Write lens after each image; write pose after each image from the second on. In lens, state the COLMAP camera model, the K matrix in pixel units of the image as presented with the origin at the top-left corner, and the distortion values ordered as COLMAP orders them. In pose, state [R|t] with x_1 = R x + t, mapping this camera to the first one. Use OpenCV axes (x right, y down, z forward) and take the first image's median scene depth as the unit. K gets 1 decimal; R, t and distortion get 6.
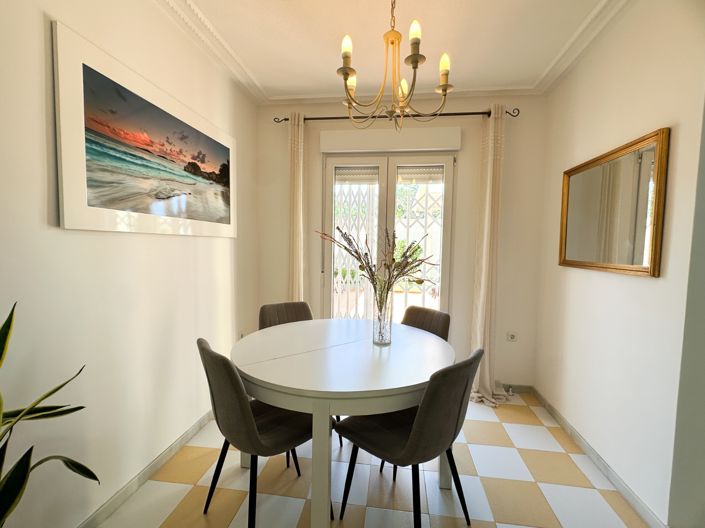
lens RADIAL K [[328.5, 0, 356.2], [0, 328.5, 262.8], [0, 0, 1]] dist [-0.001981, 0.000070]
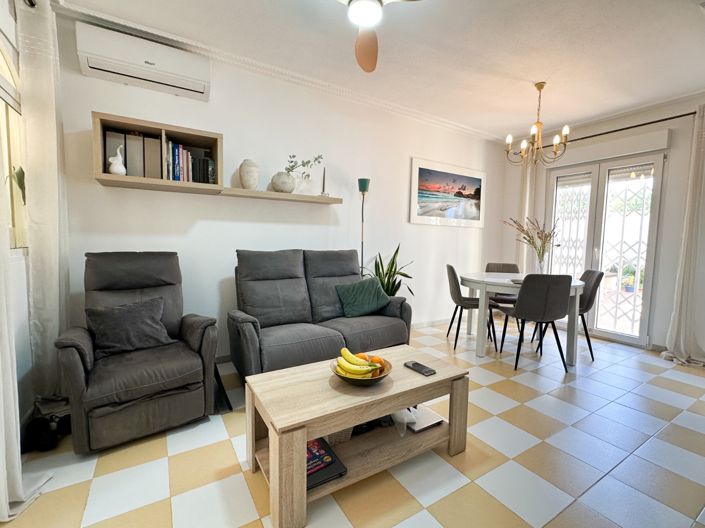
lens RADIAL K [[328.5, 0, 354.3], [0, 328.5, 265.8], [0, 0, 1]] dist [-0.001981, 0.000070]
pose [[0.636516, 0.054500, -0.769336, 0.625909], [-0.052958, 0.998234, 0.026900, 0.128863], [0.769443, 0.023620, 0.638278, -0.733239]]
